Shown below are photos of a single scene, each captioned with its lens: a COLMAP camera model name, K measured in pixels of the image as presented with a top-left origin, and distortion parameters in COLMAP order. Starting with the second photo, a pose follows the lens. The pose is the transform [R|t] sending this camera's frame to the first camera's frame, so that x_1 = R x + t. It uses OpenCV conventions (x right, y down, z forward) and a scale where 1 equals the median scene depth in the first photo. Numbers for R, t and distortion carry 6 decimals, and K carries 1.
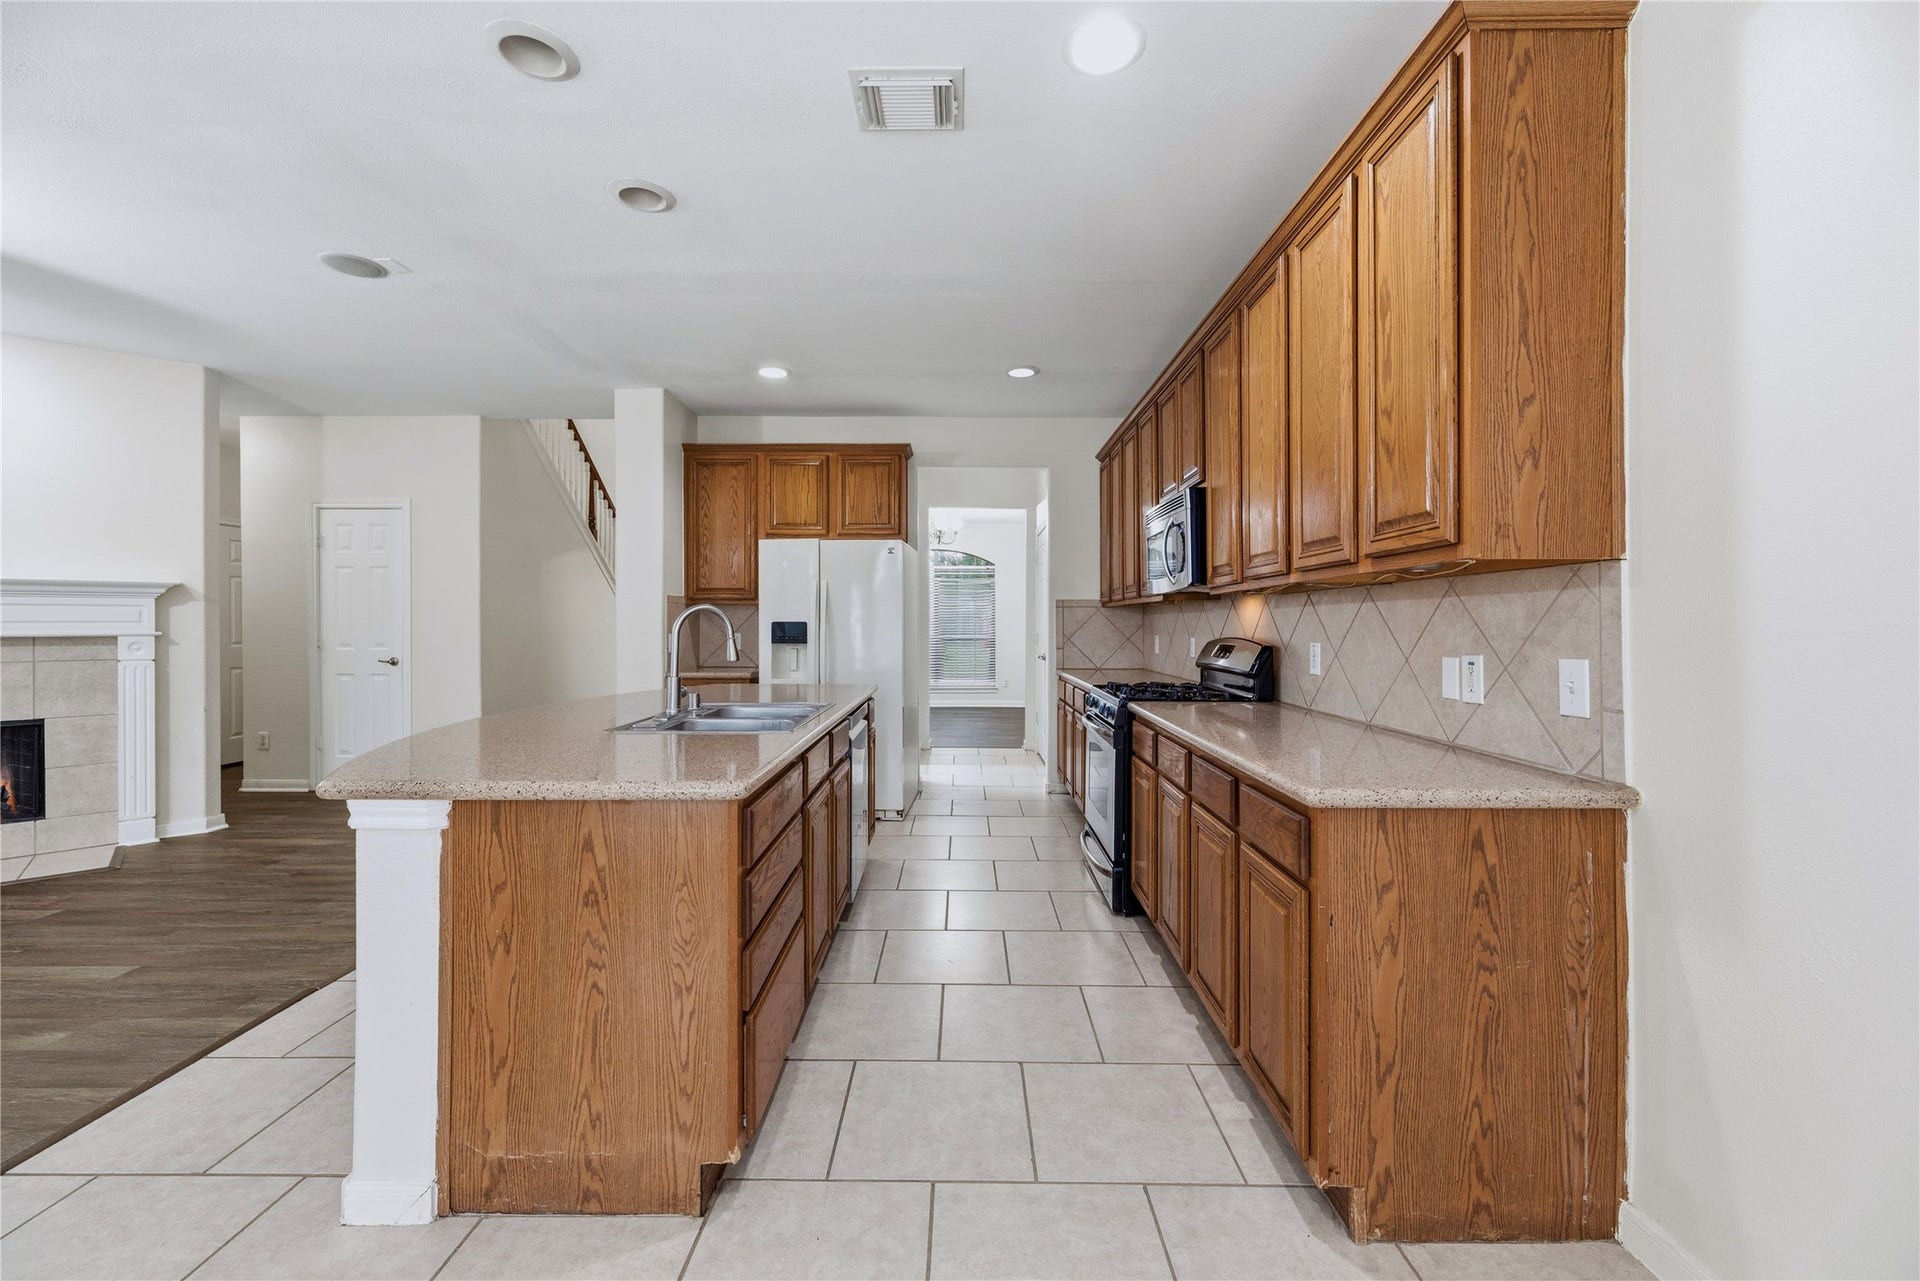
lens RADIAL K [[771.9, 0, 960.5], [0, 771.9, 630.1], [0, 0, 1]] dist [-0.006568, 0.000309]
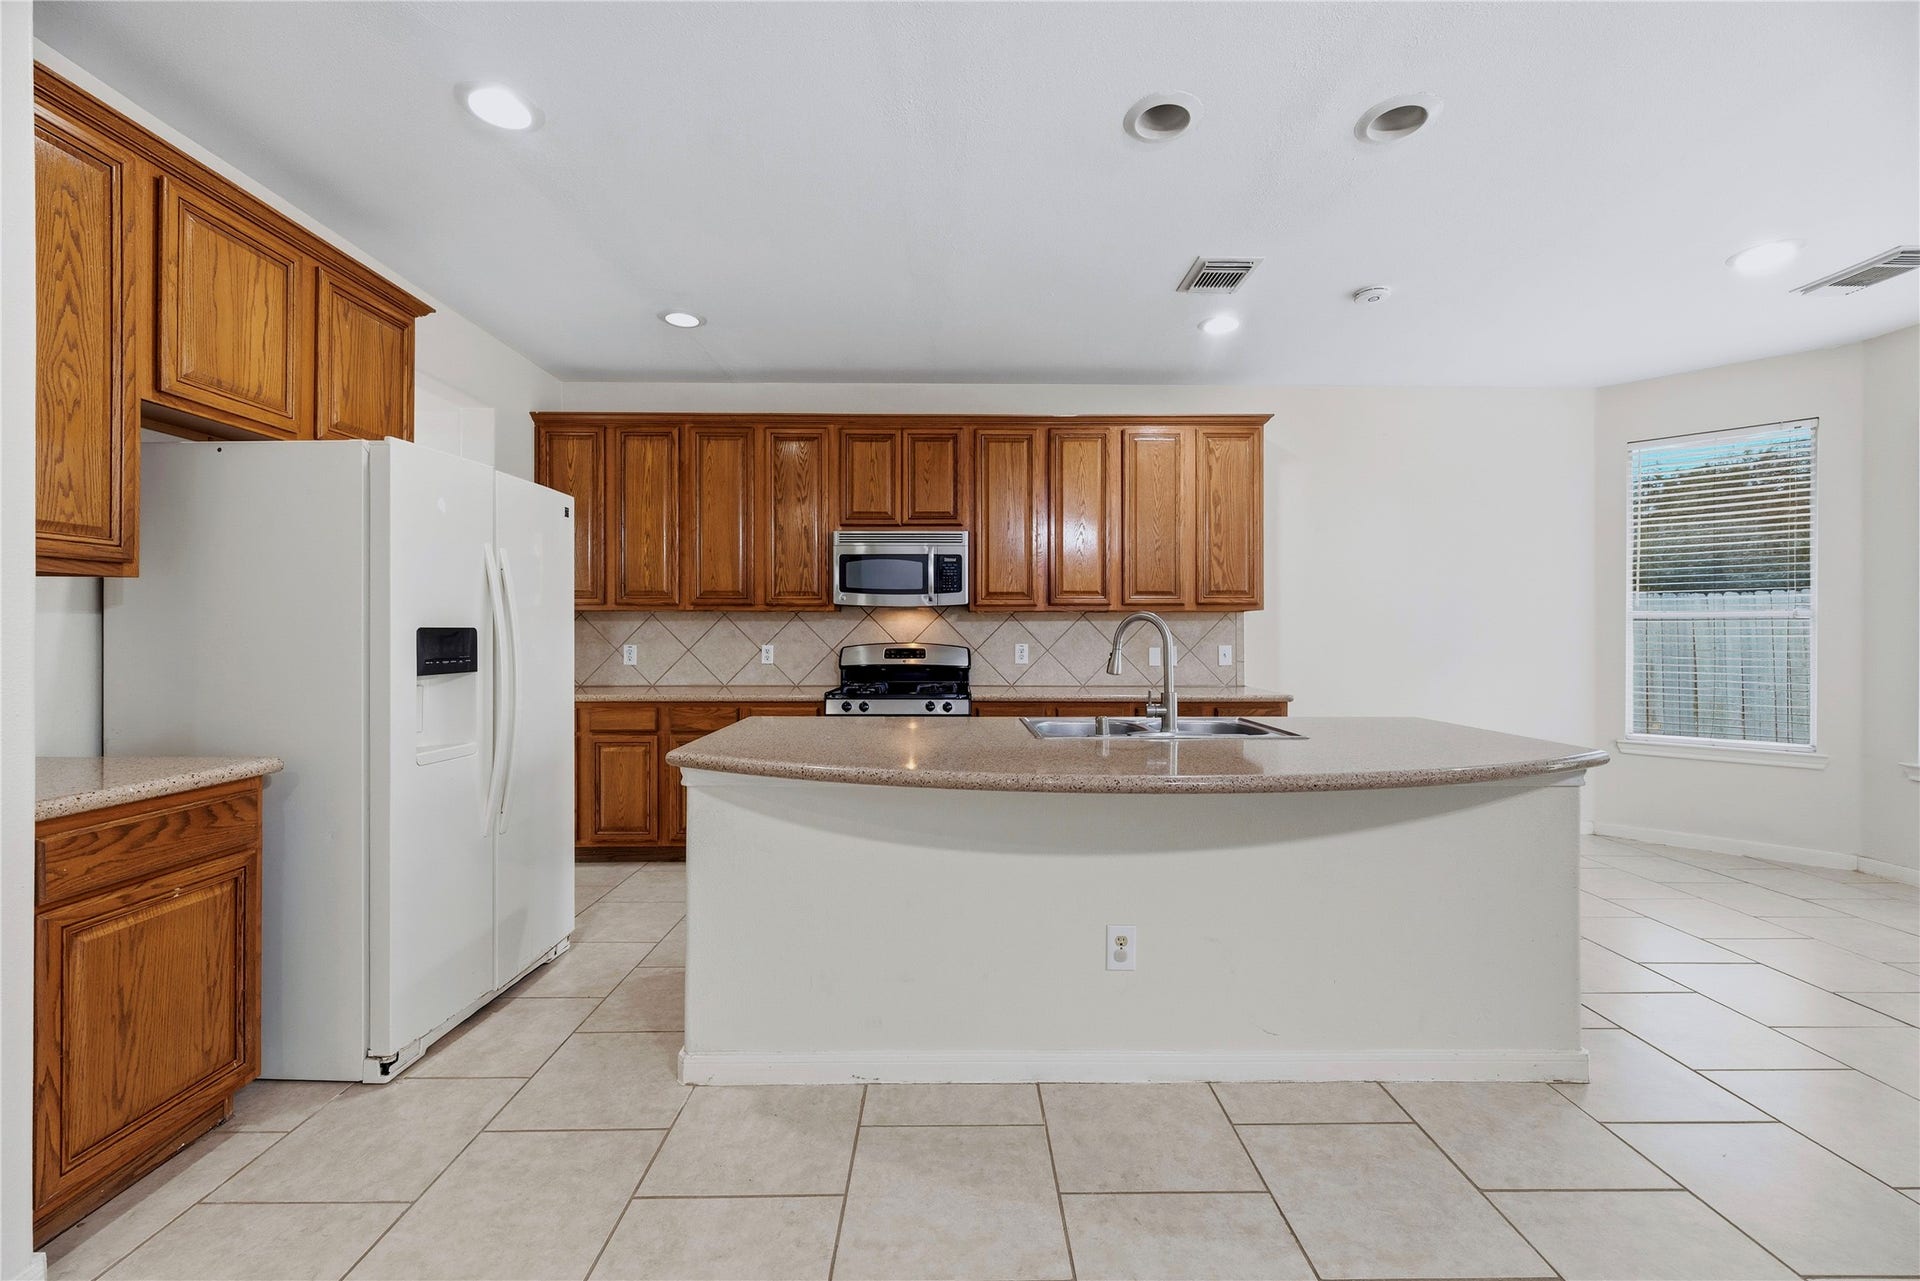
lens RADIAL K [[772.4, 0, 957.7], [0, 772.4, 628.4], [0, 0, 1]] dist [0.000726, -0.000213]
pose [[-0.014668, 0.003109, 0.999888, -1.695744], [0.004301, 0.999986, -0.003046, -0.017607], [-0.999883, 0.004256, -0.014681, 1.689552]]
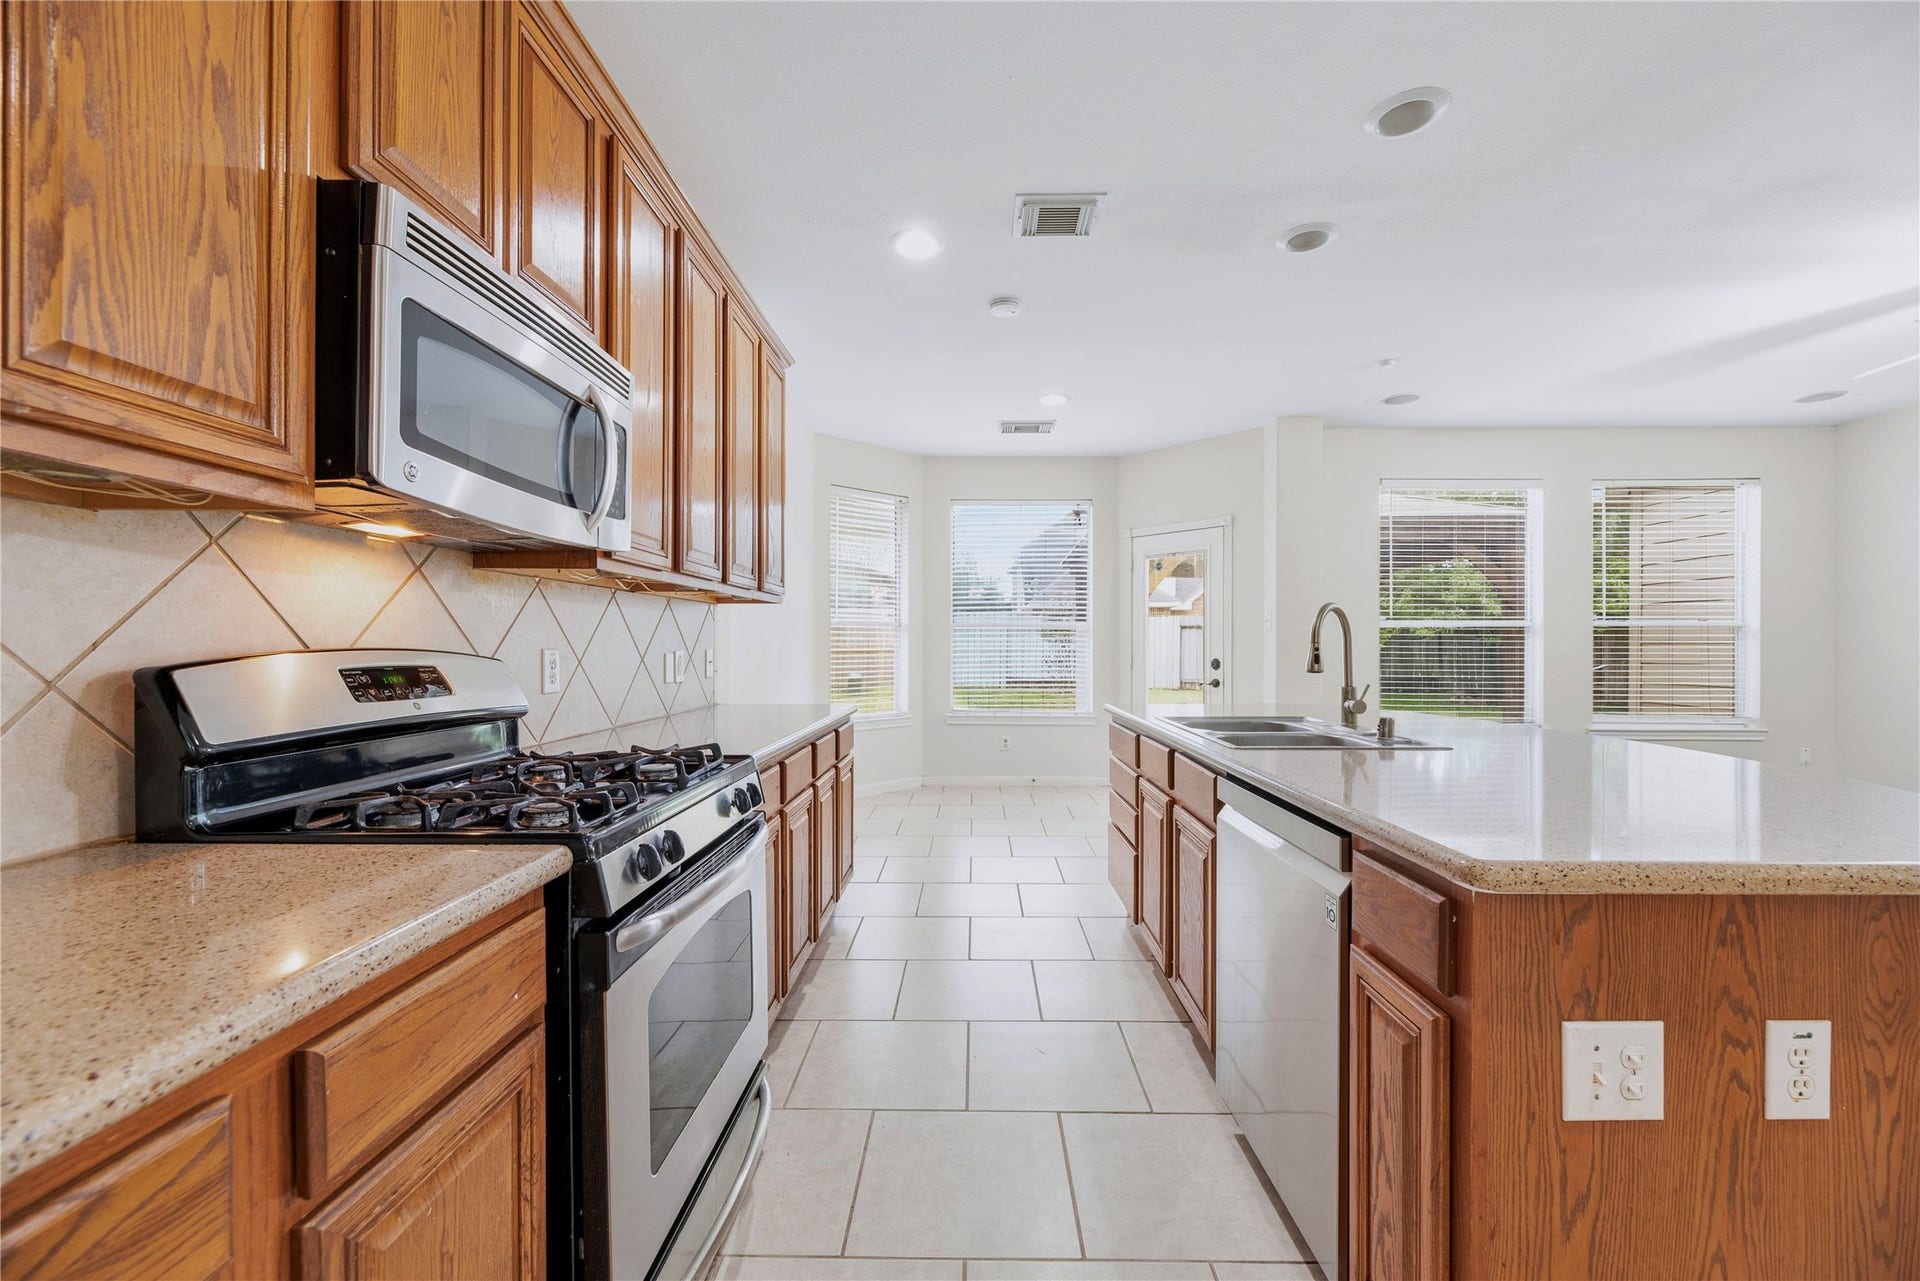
lens RADIAL K [[767.5, 0, 957.3], [0, 767.5, 638.8], [0, 0, 1]] dist [0.000194, 0.000183]
pose [[-0.999889, -0.000650, 0.014912, 0.122964], [-0.000677, 0.999998, -0.001815, 0.011448], [-0.014911, -0.001825, -0.999887, 2.541165]]
